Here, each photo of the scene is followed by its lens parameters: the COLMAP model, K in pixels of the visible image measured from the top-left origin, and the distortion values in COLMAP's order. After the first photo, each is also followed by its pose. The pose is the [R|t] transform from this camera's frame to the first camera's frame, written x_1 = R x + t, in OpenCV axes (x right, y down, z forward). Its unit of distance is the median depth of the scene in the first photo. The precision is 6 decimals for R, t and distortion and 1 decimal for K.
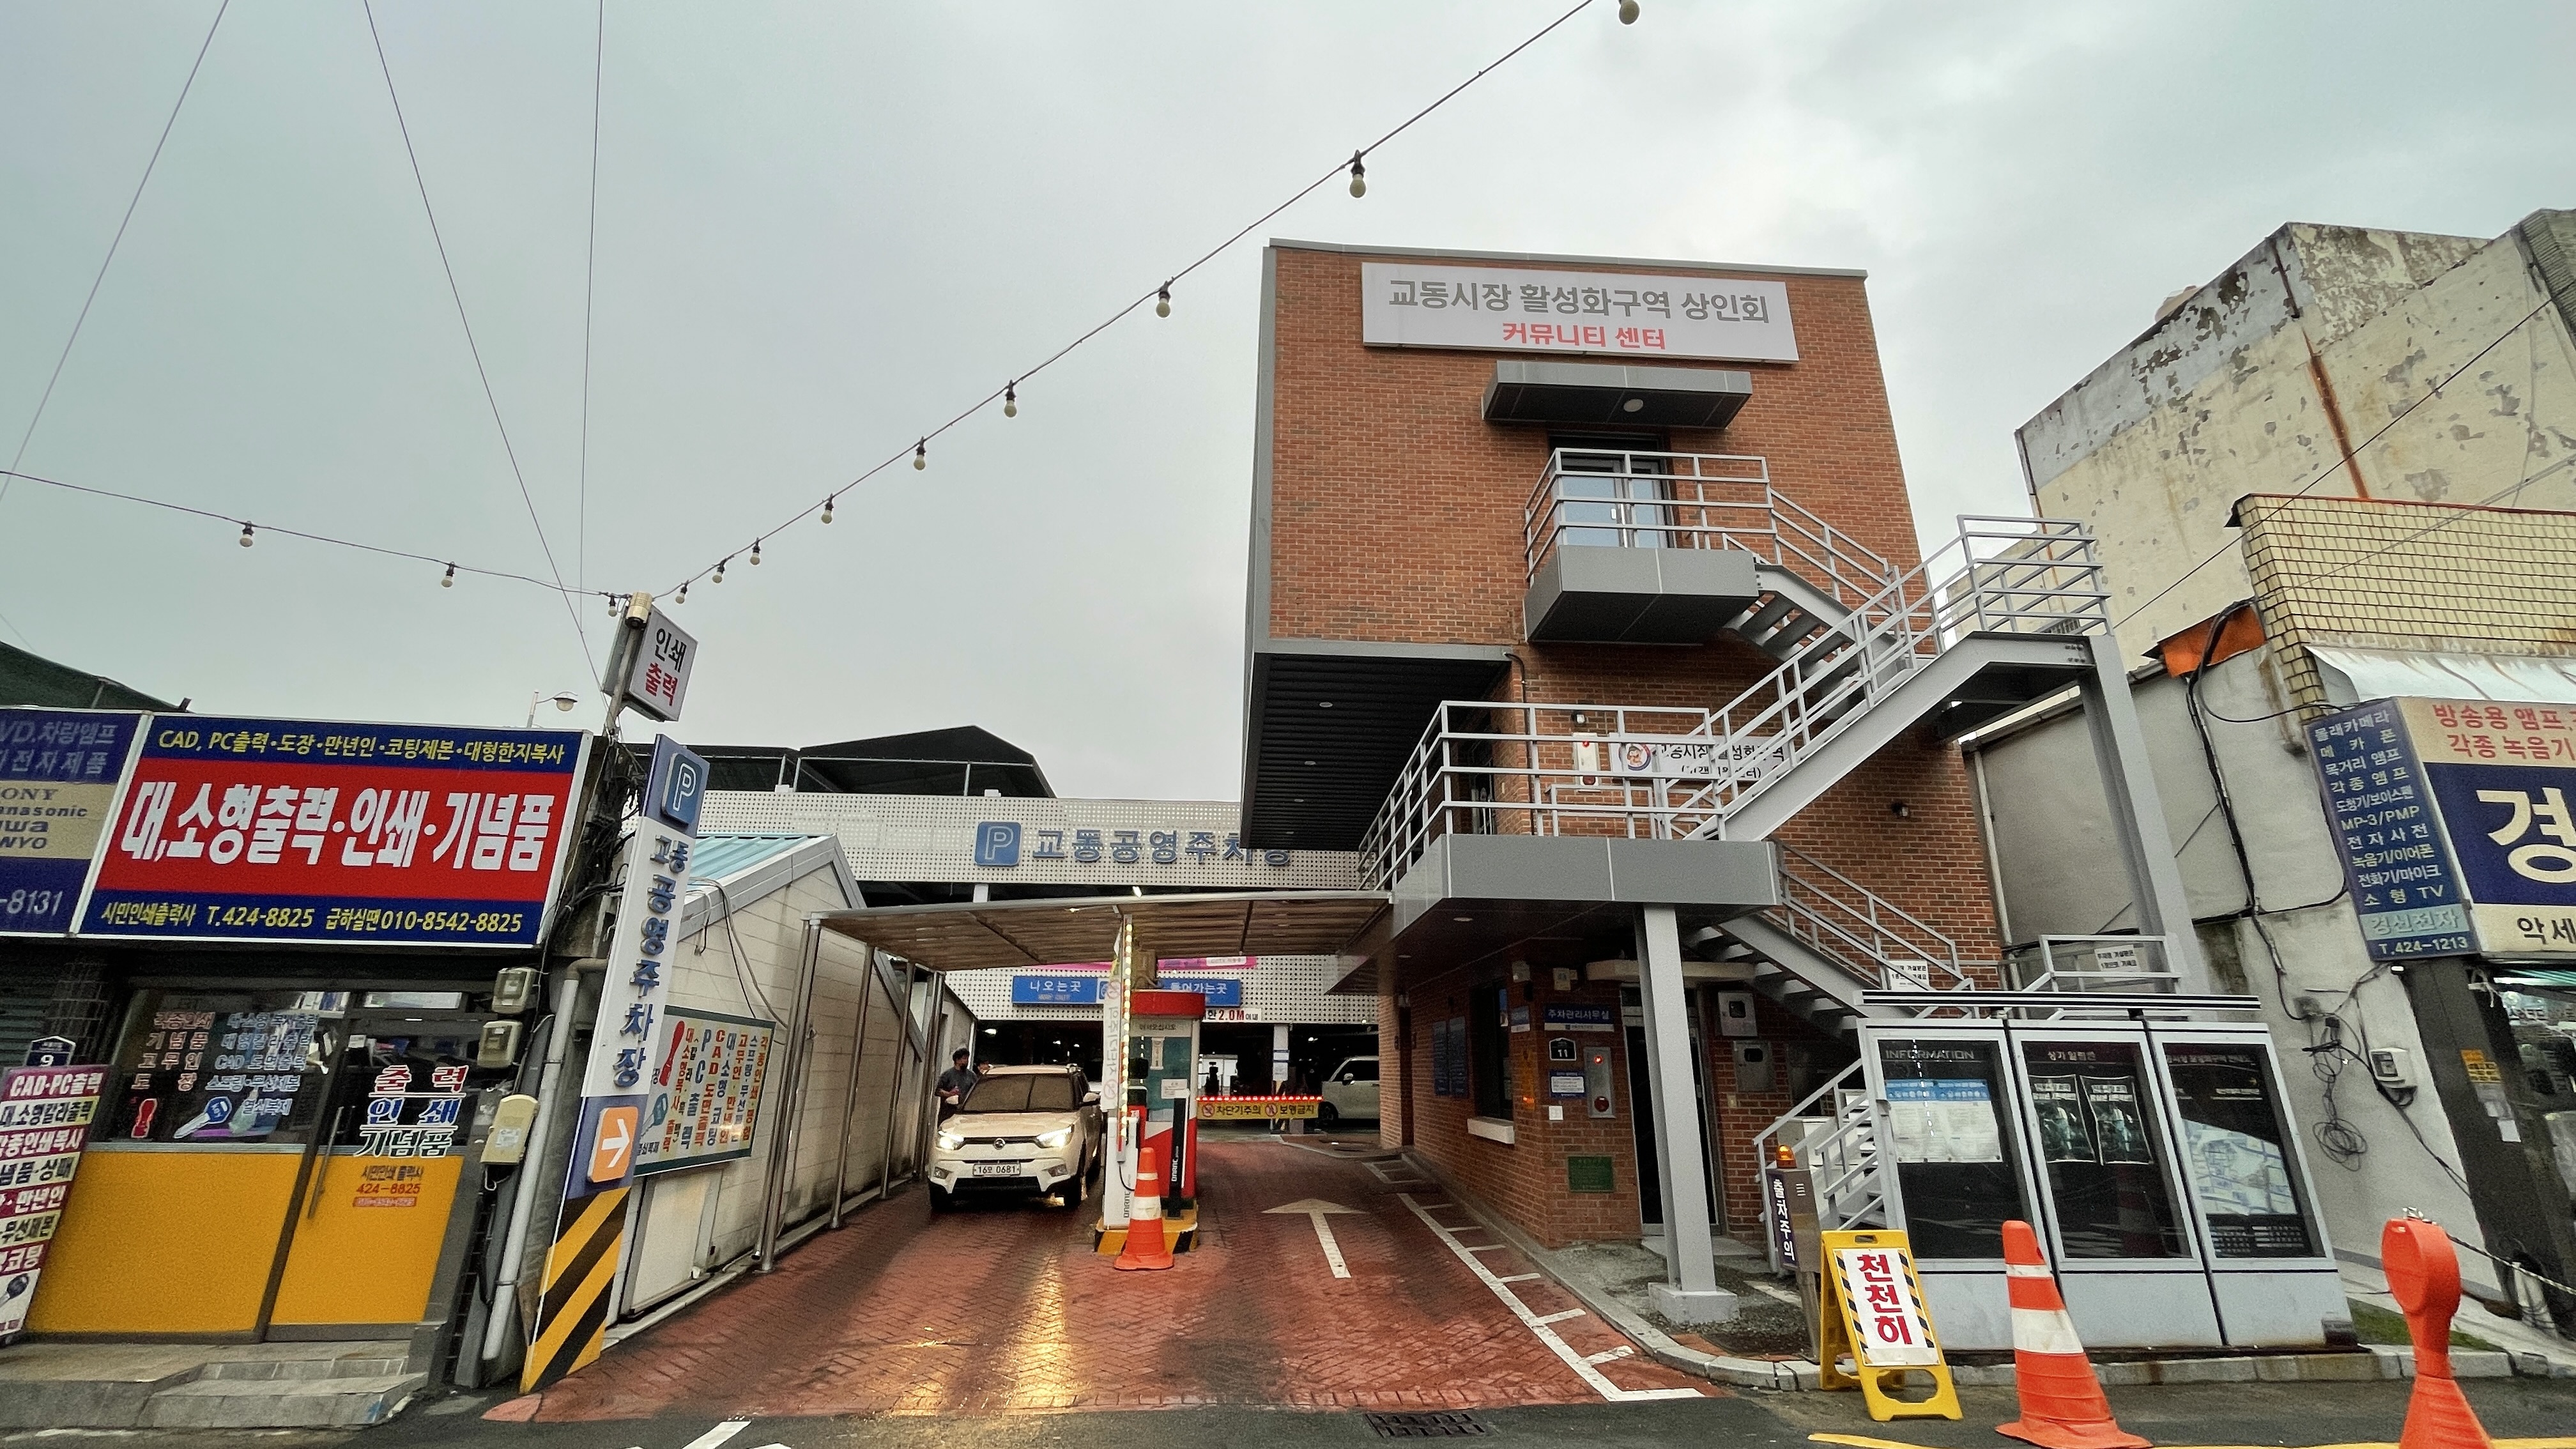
lens RADIAL K [[1049.9, 0, 1285.3], [0, 1049.9, 723.1], [0, 0, 1]] dist [0.000037, -0.000093]
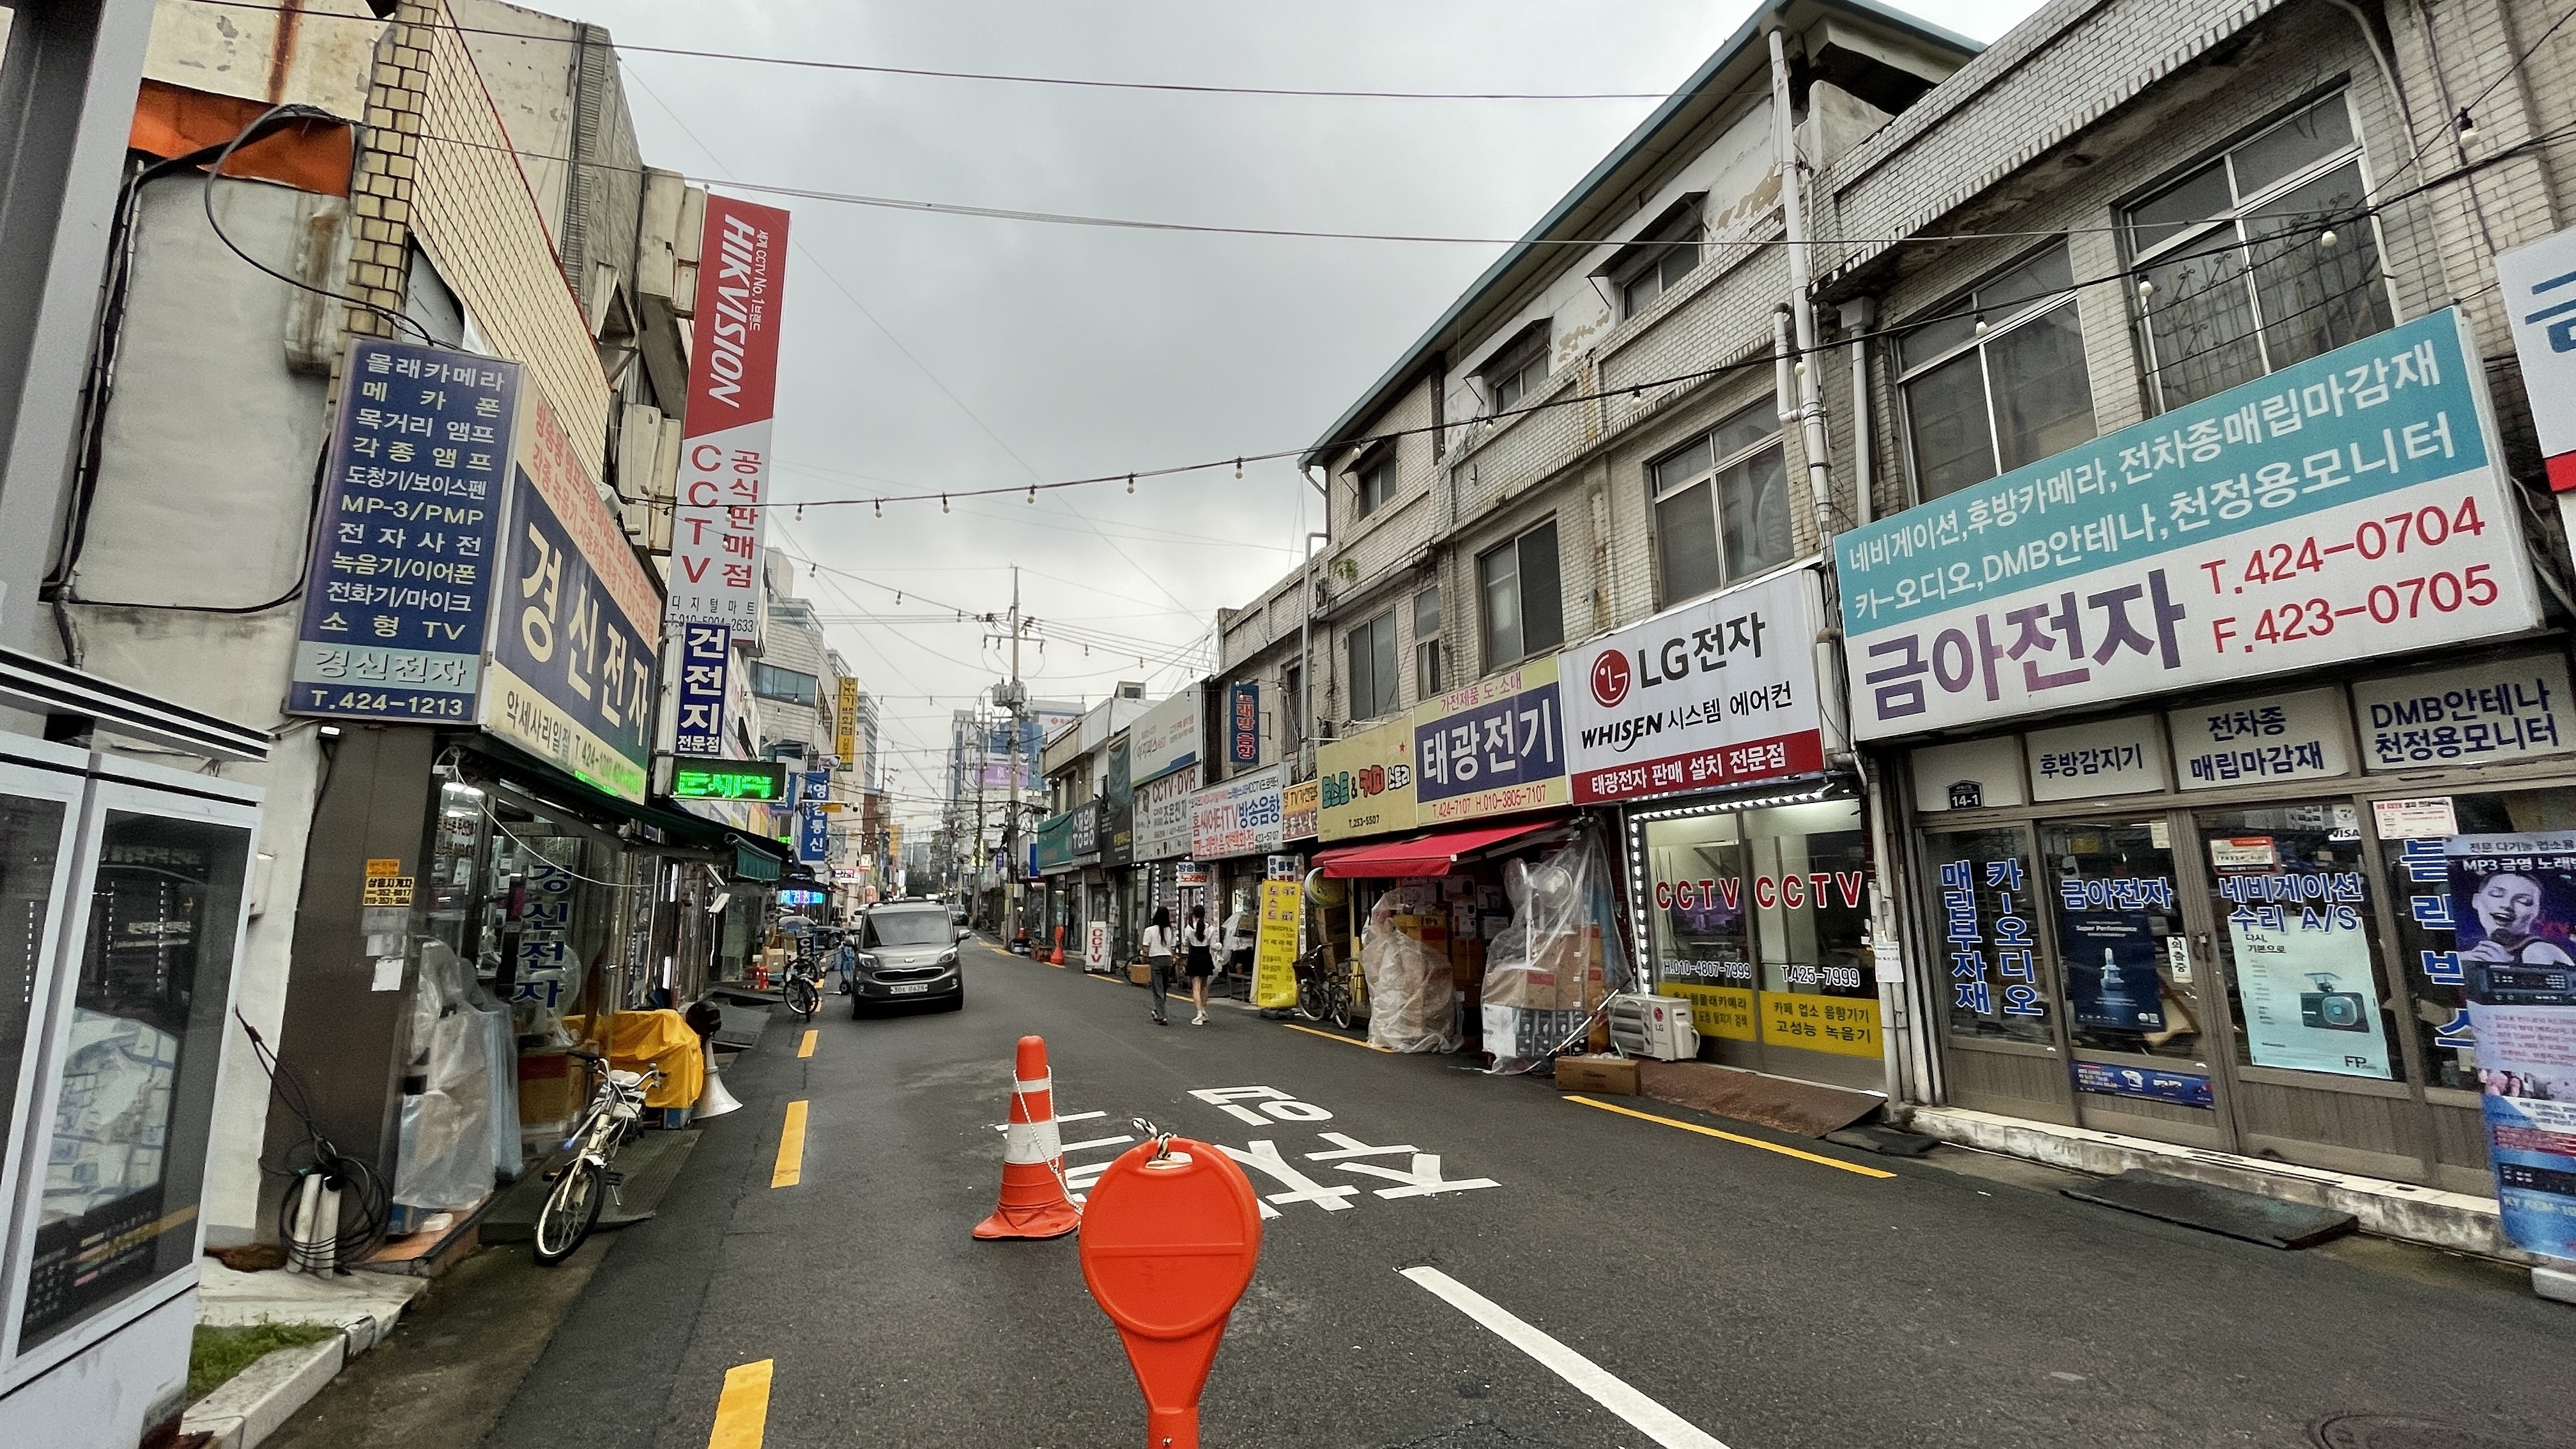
lens RADIAL K [[1049.9, 0, 1279.0], [0, 1049.9, 719.6], [0, 0, 1]] dist [0.000037, -0.000093]
pose [[-0.303867, 0.162151, 0.938814, 0.301736], [-0.293258, 0.921645, -0.254105, 0.217227], [-0.906457, -0.352529, -0.232505, 0.627941]]
